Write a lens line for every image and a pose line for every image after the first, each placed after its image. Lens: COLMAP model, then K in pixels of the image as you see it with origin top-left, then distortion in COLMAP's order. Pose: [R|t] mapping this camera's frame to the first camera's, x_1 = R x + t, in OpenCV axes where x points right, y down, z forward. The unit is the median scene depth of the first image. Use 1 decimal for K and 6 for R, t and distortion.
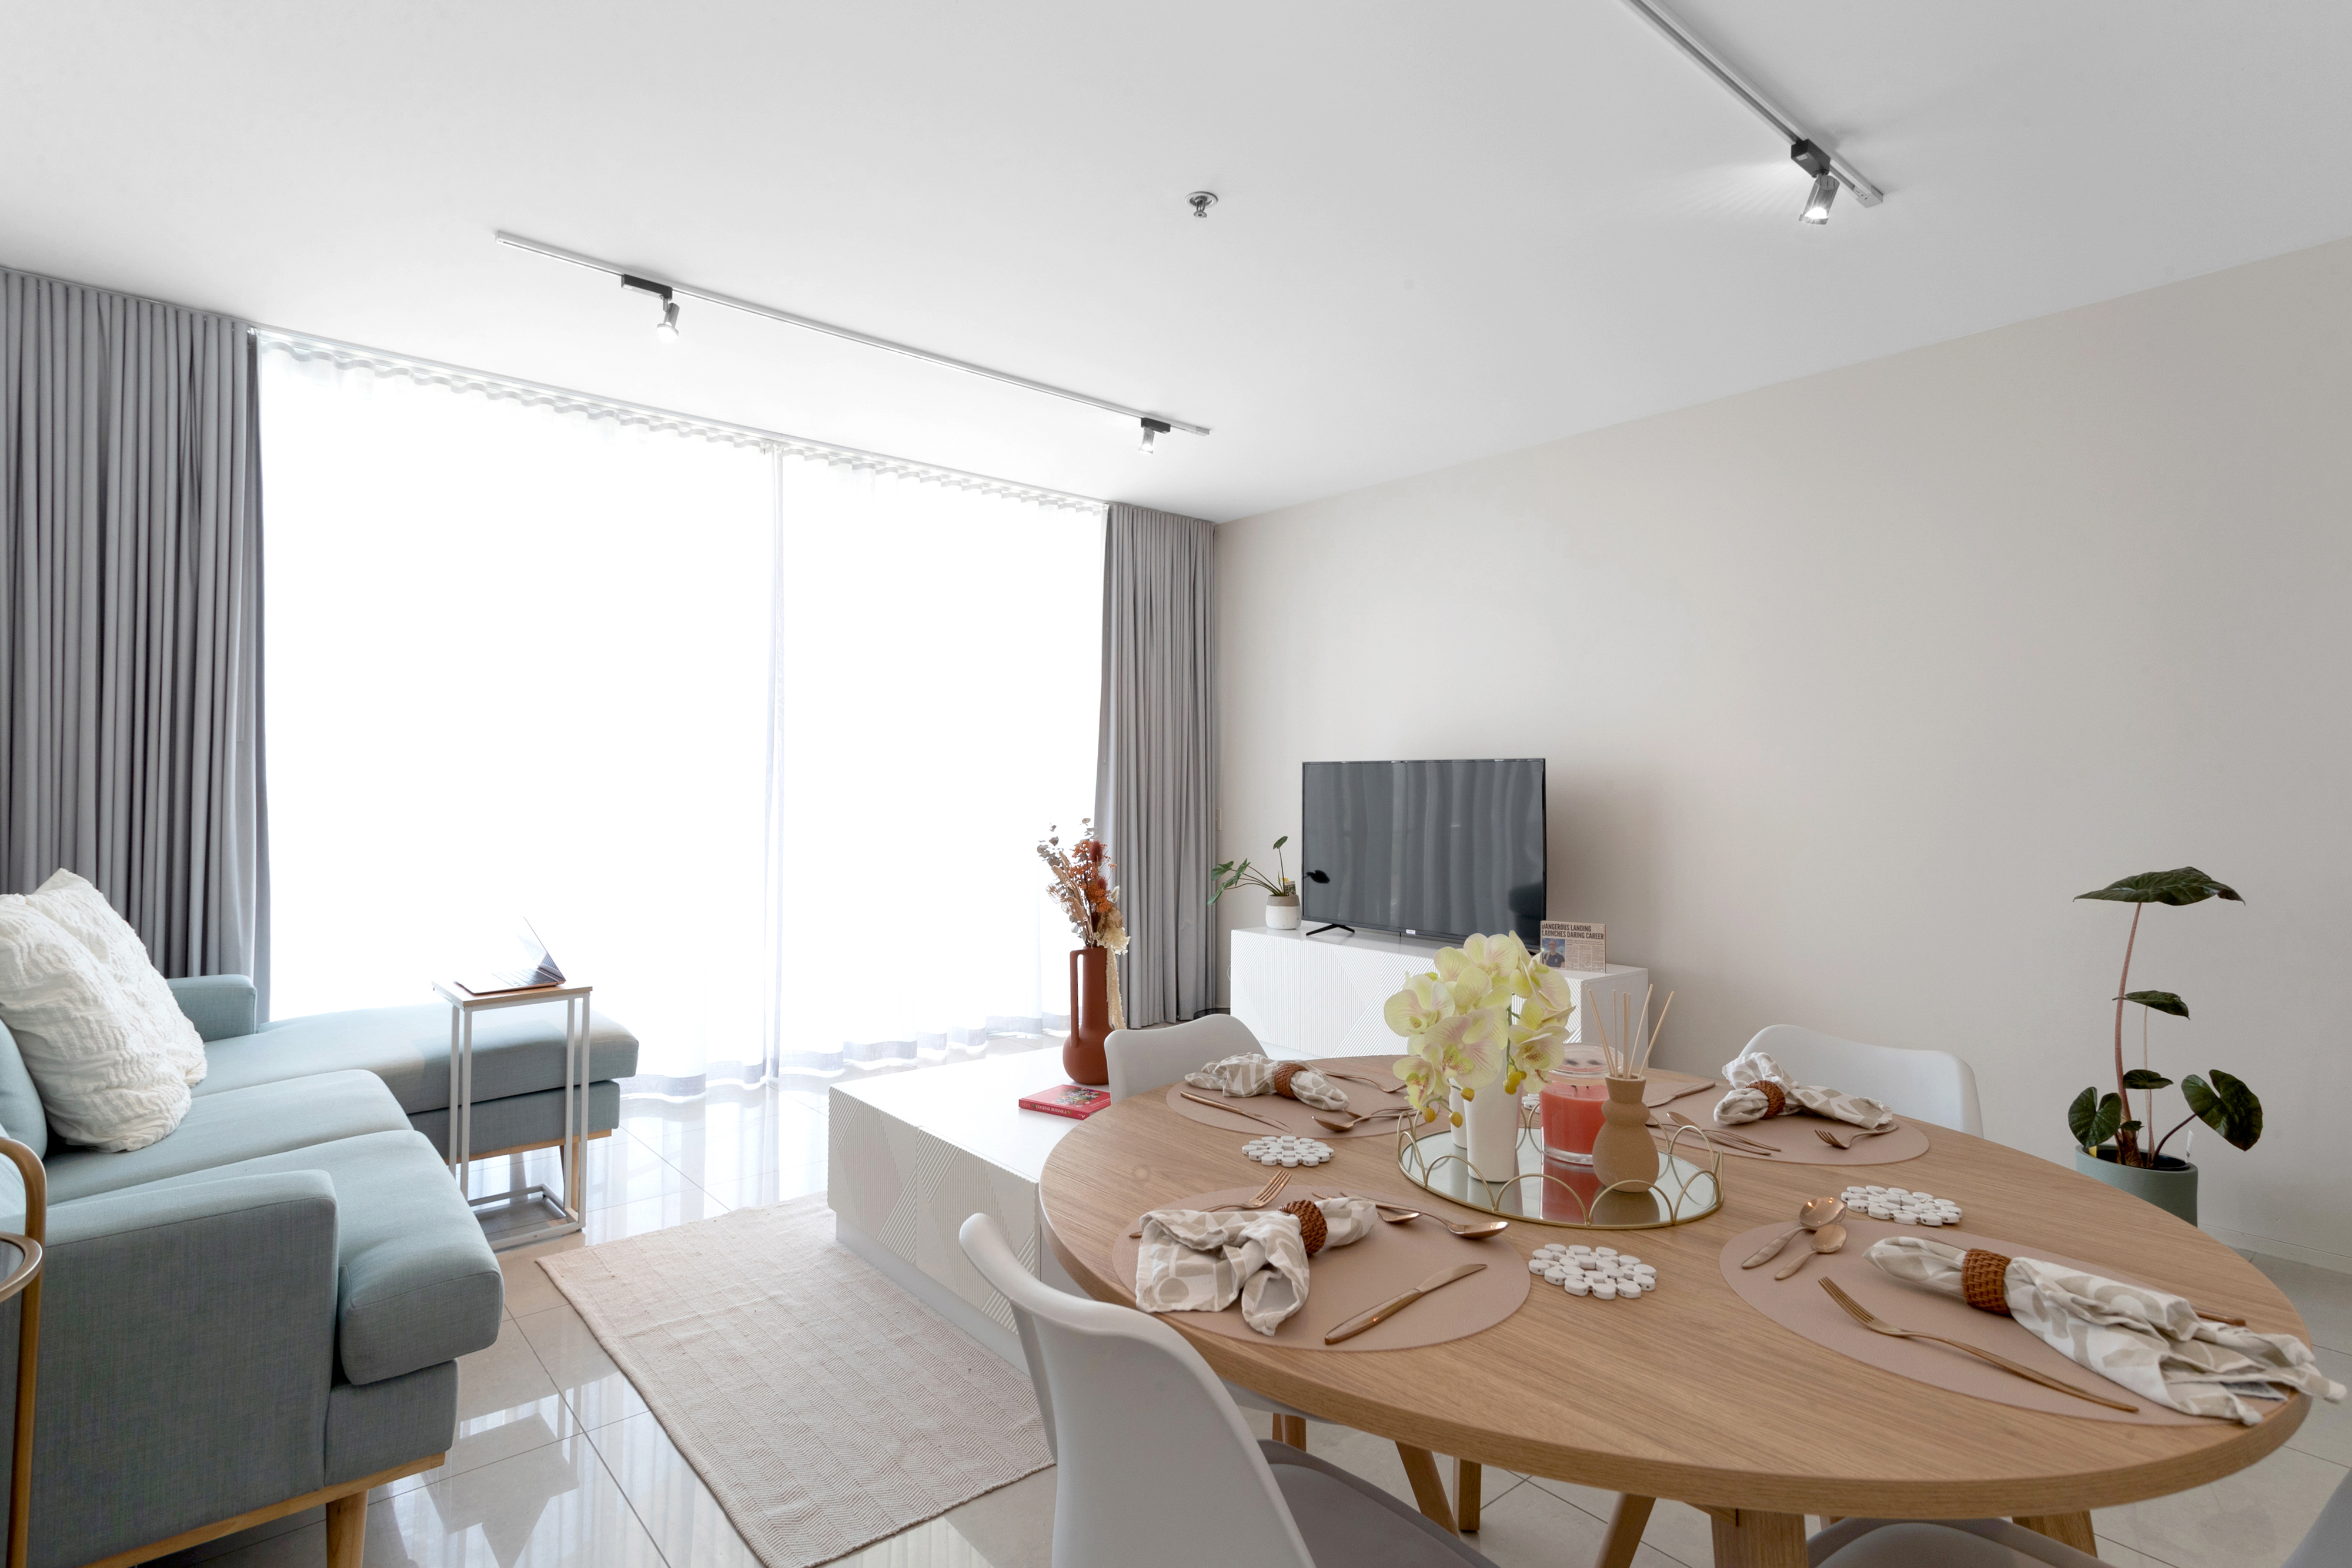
lens RADIAL K [[1114.8, 0, 1187.8], [0, 1114.8, 781.5], [0, 0, 1]] dist [-0.019436, 0.000325]
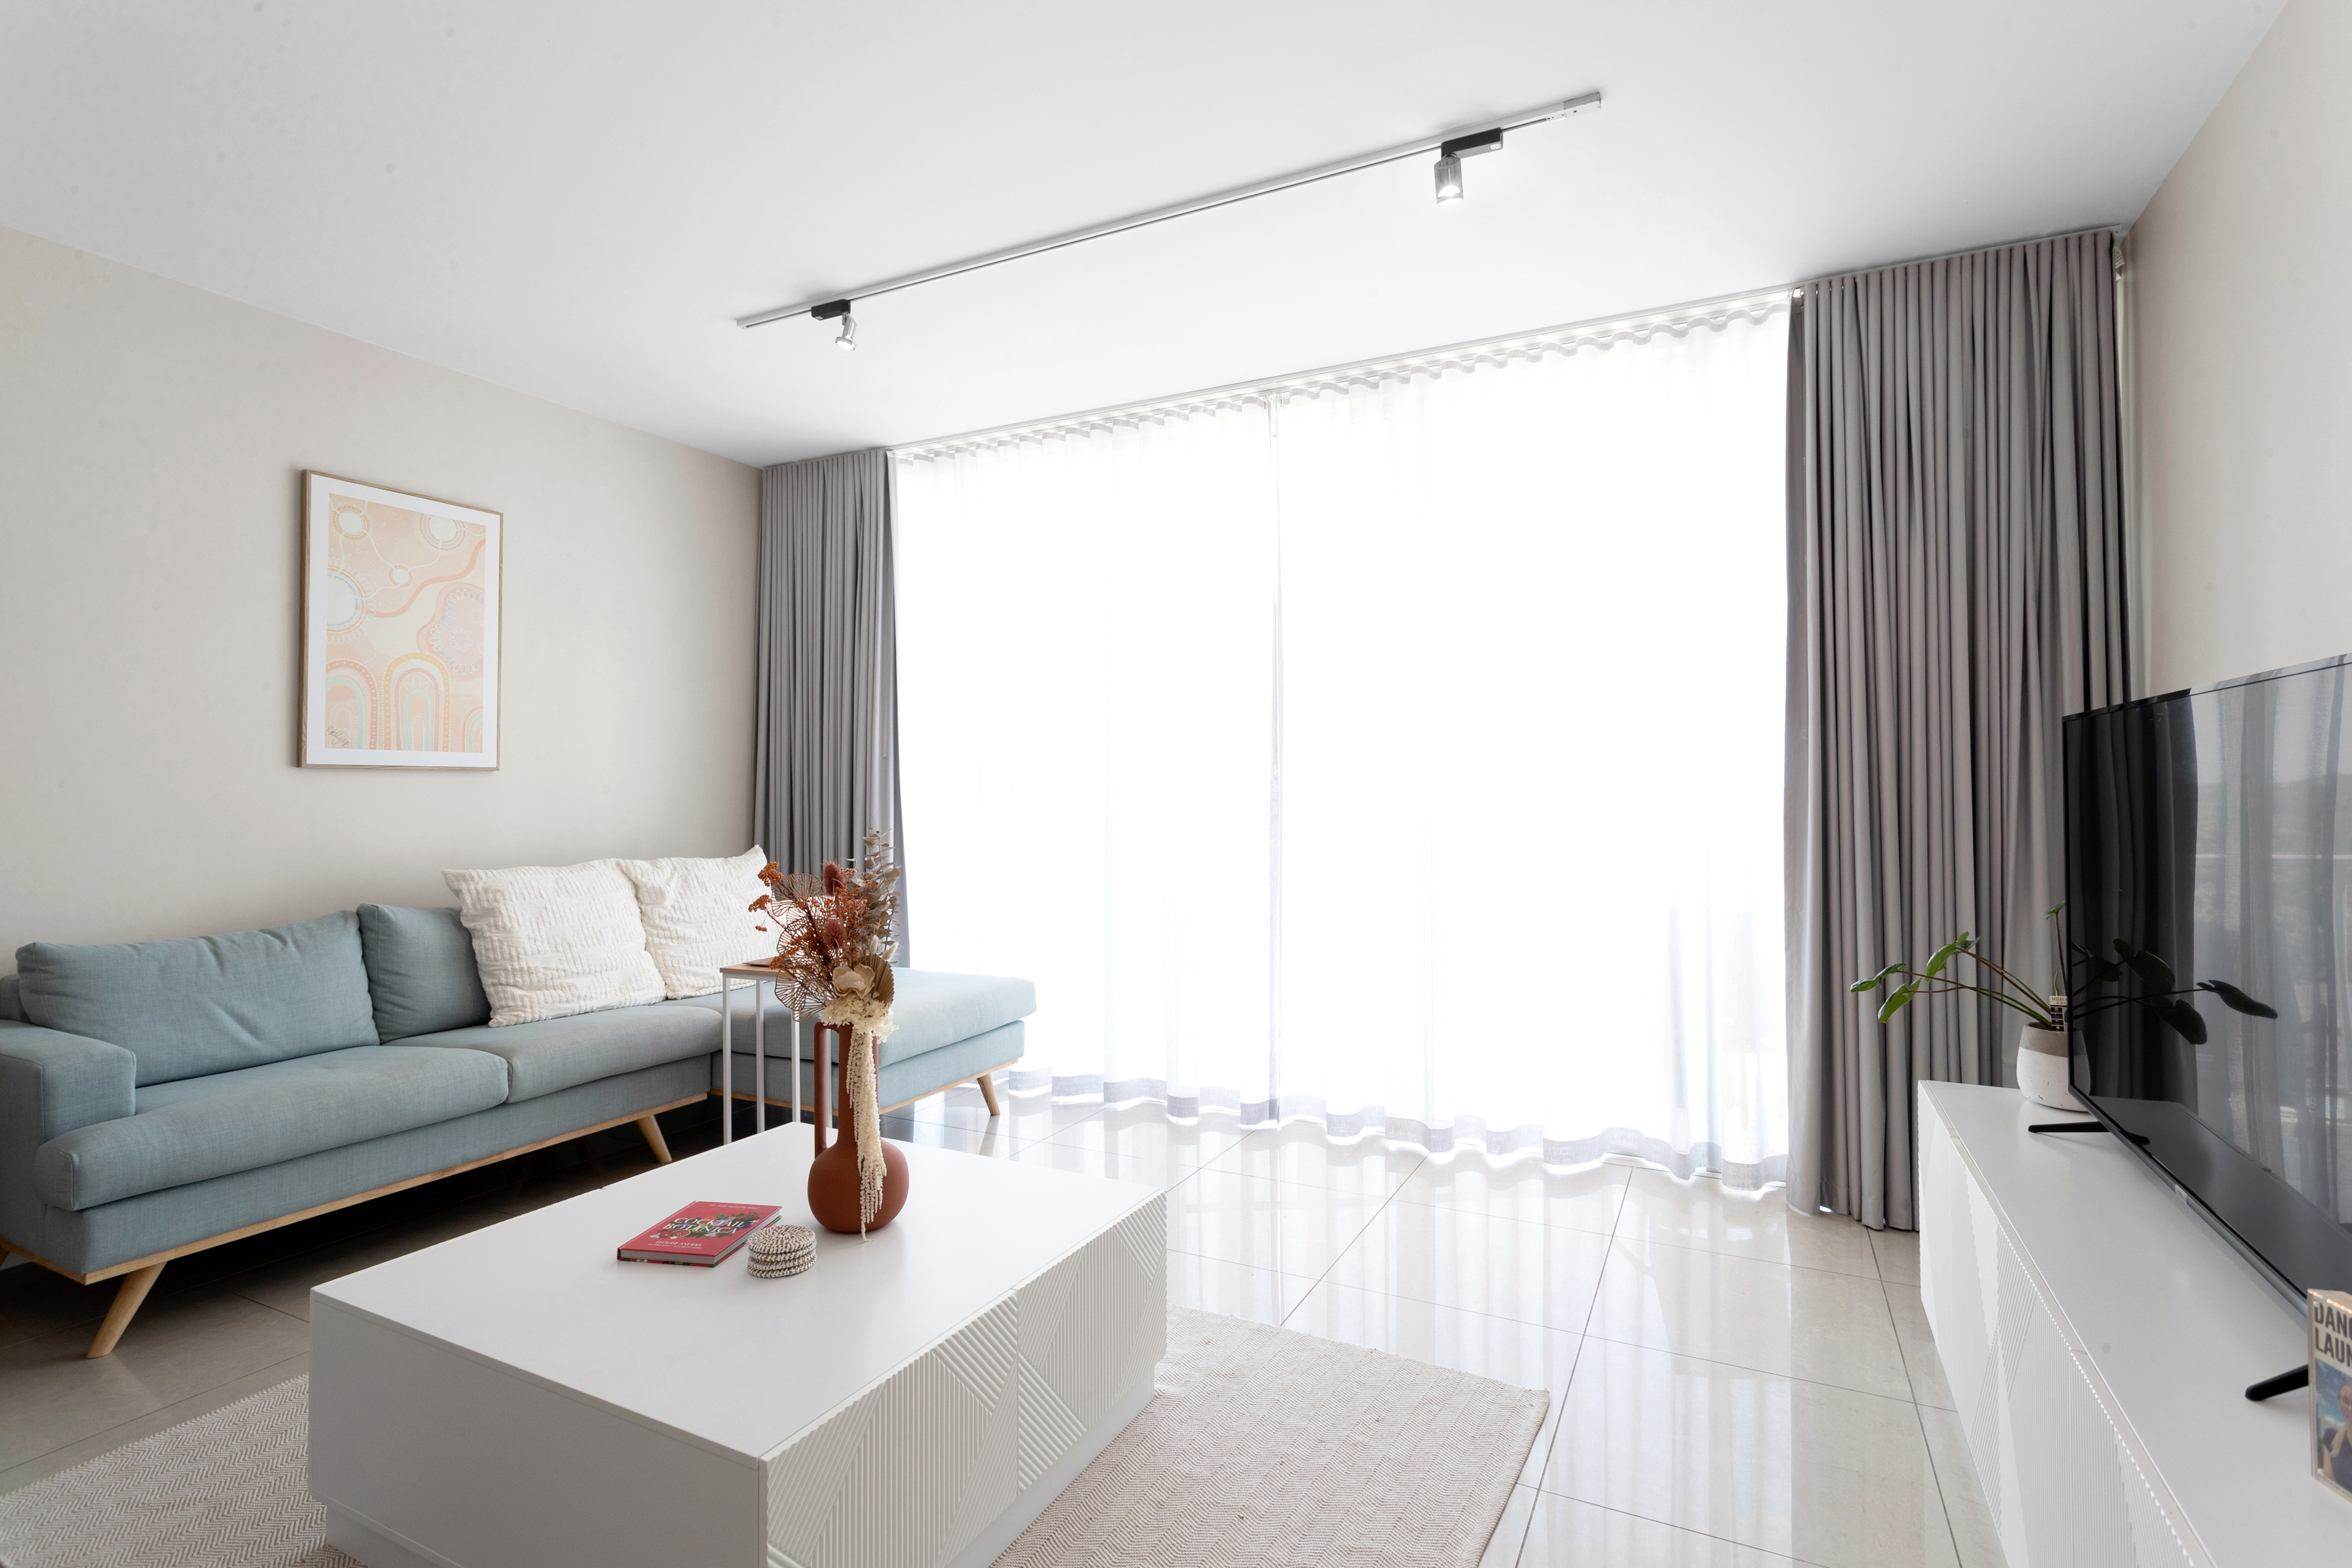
lens RADIAL K [[1114.8, 0, 1187.8], [0, 1114.8, 781.5], [0, 0, 1]] dist [-0.019436, 0.000325]
pose [[0.385512, -0.013184, -0.922609, 0.430371], [0.013767, 0.999869, -0.008536, 0.007482], [0.922600, -0.009410, 0.385643, 0.645614]]
